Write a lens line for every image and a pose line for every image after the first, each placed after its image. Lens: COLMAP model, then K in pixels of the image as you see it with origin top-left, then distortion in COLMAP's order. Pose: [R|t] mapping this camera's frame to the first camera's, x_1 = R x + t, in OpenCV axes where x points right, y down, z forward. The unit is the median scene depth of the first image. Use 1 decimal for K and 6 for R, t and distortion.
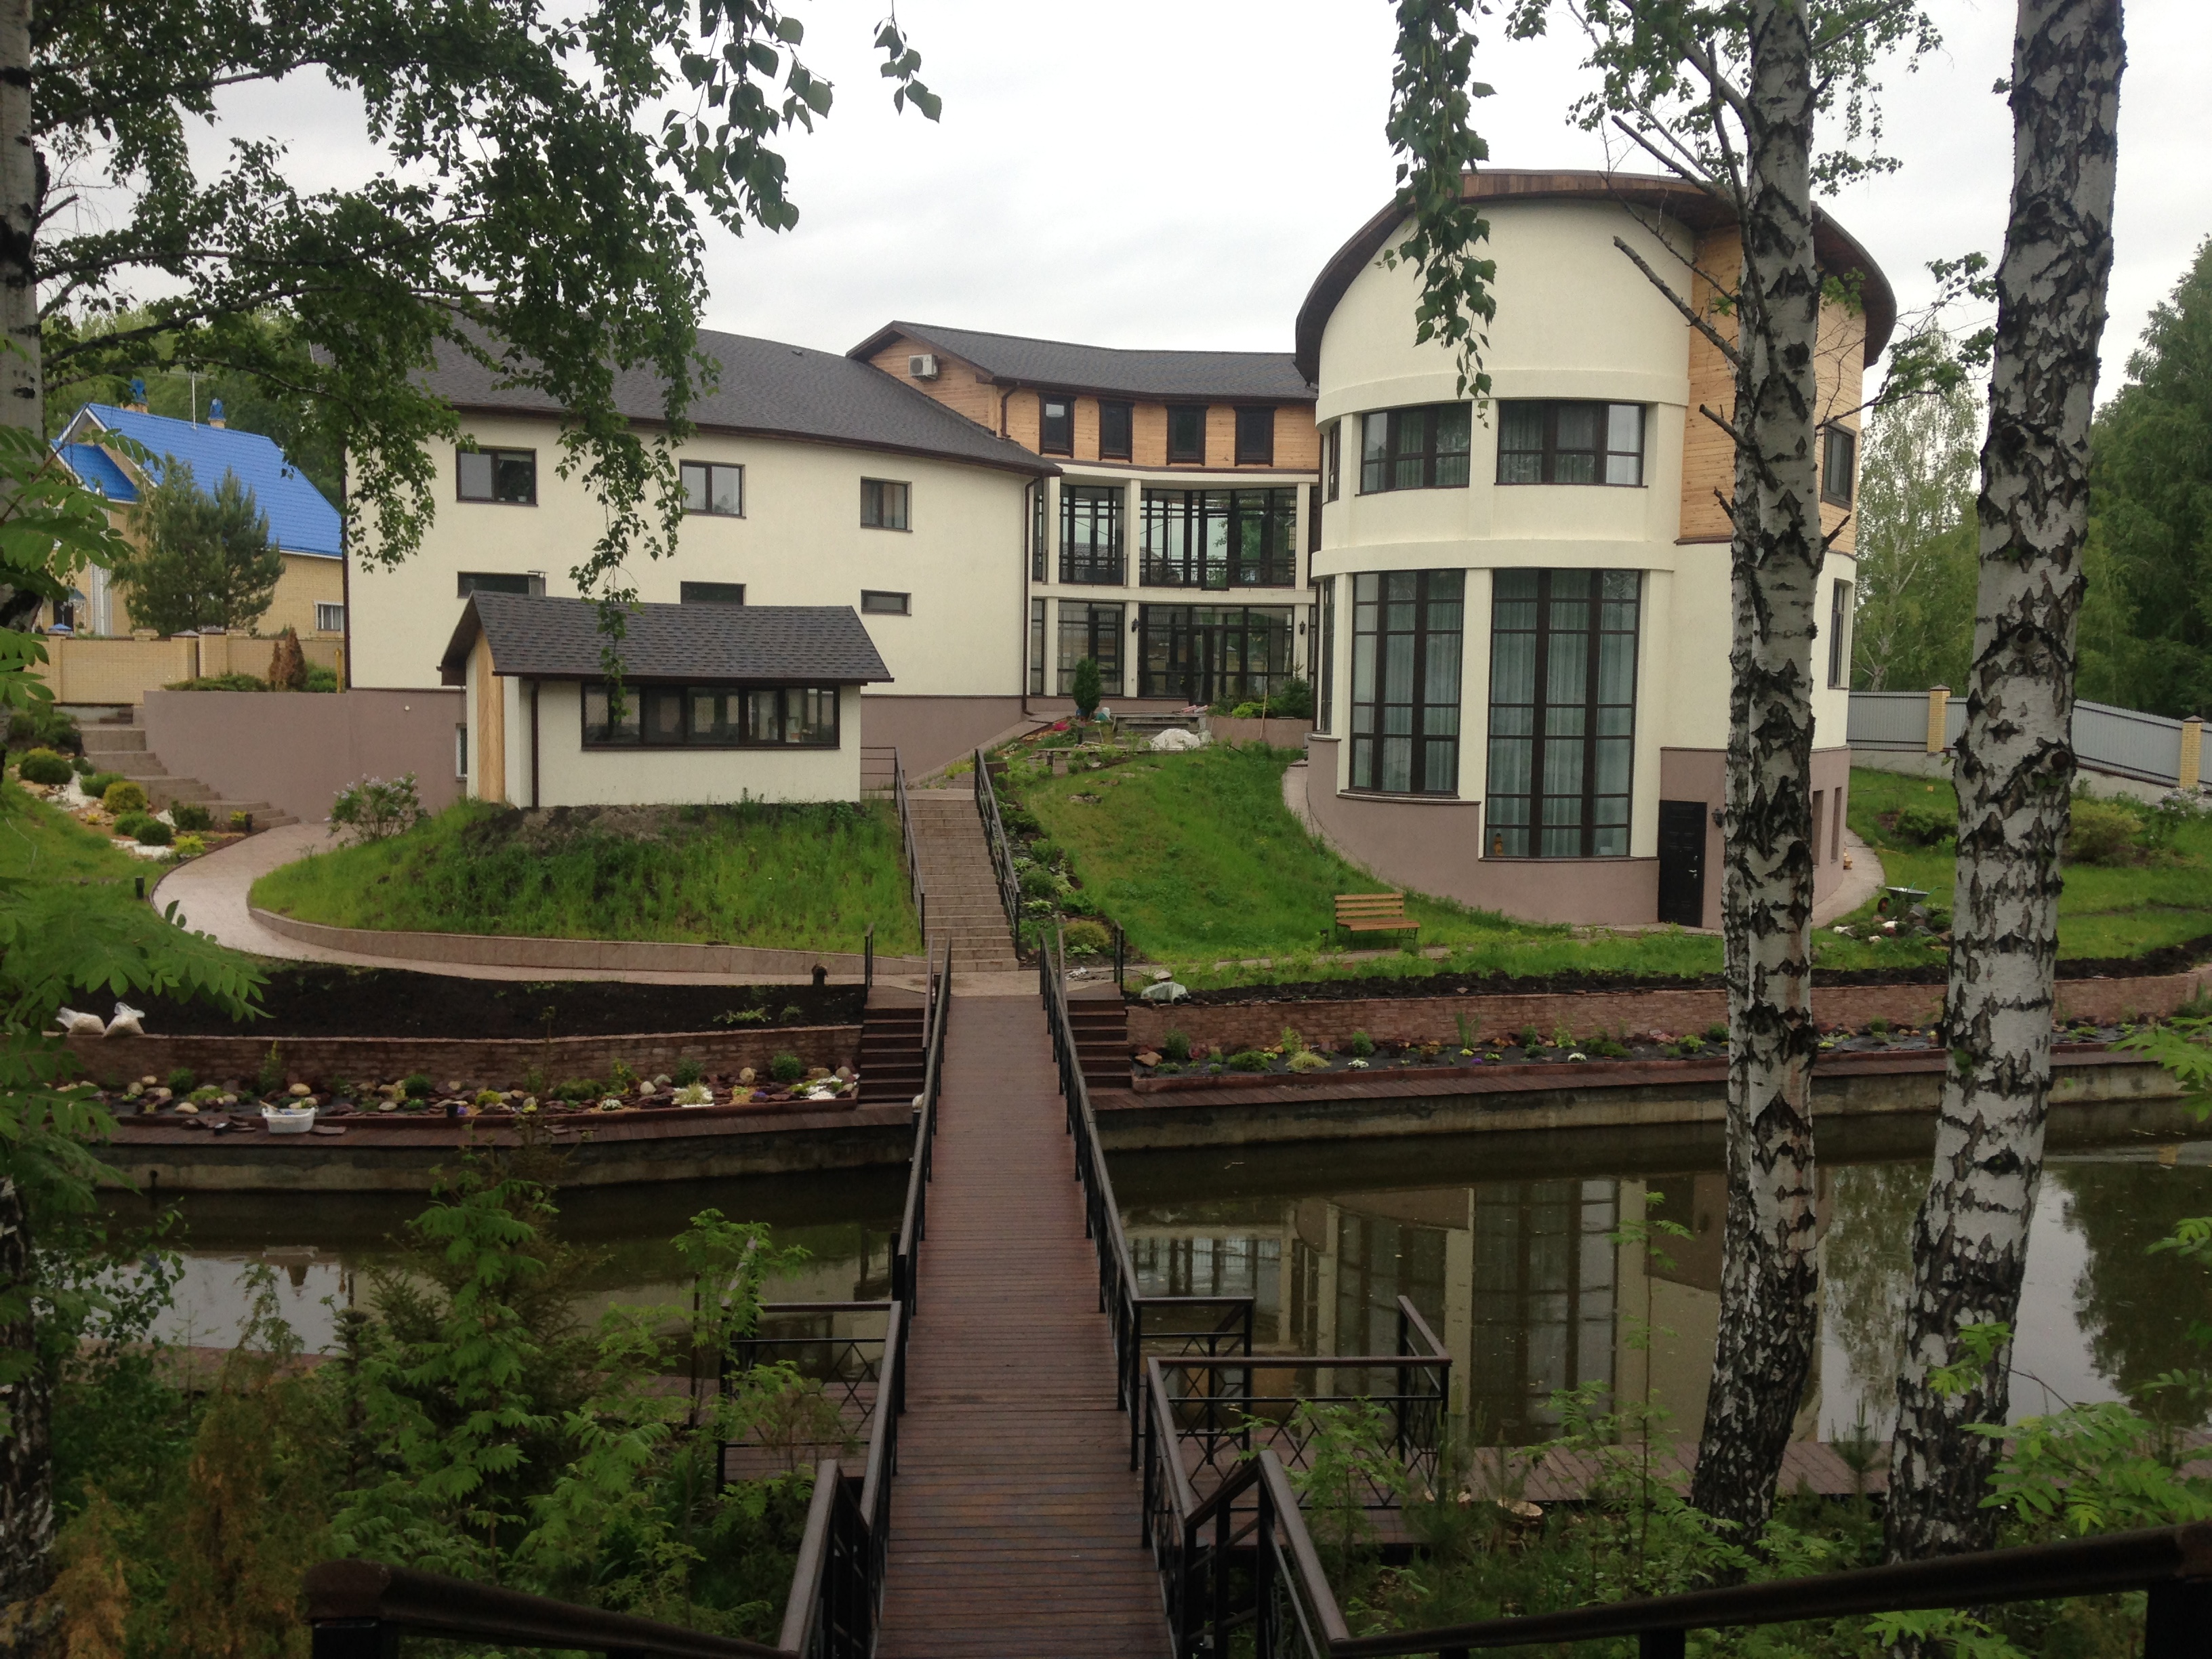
lens RADIAL K [[1995.1, 0, 1118.5], [0, 1995.1, 837.3], [0, 0, 1]] dist [0.152214, -0.216206]
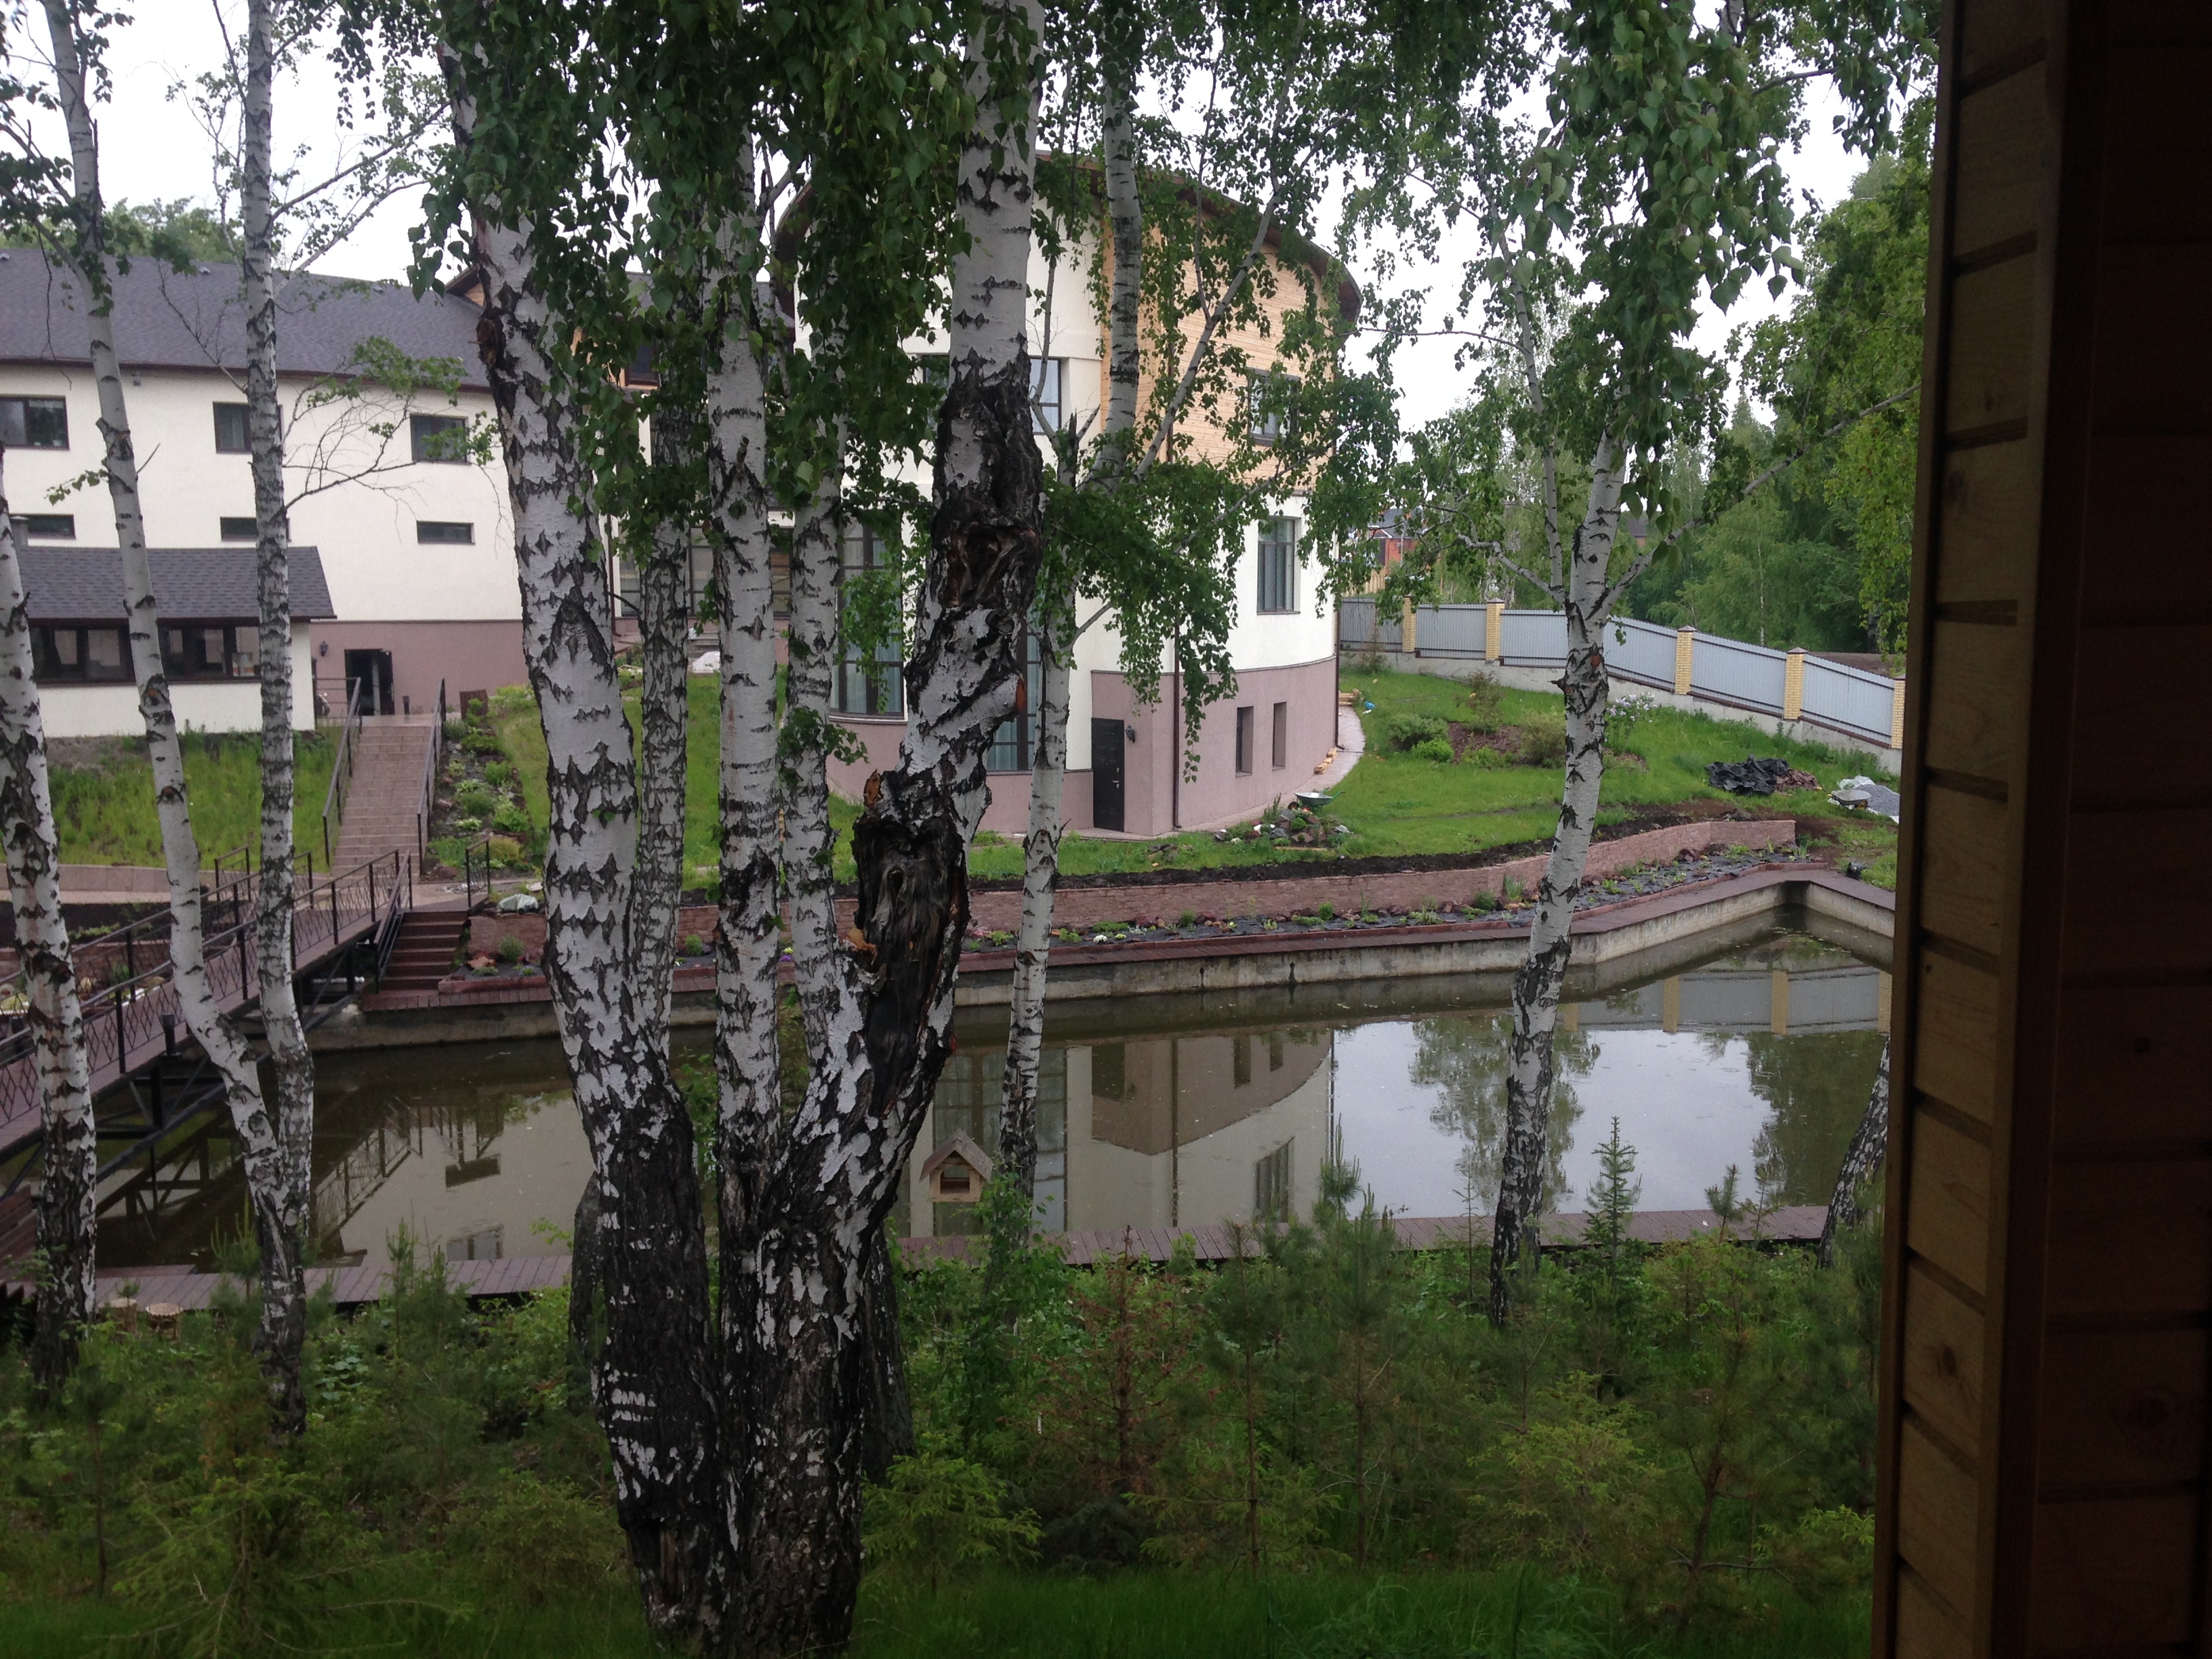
lens RADIAL K [[1995.1, 0, 1130.0], [0, 1995.1, 840.6], [0, 0, 1]] dist [0.152214, -0.216206]
pose [[0.999699, -0.014562, 0.019736, 0.303779], [0.013403, 0.998245, 0.057676, -0.016108], [-0.020542, -0.057394, 0.998140, -0.121967]]
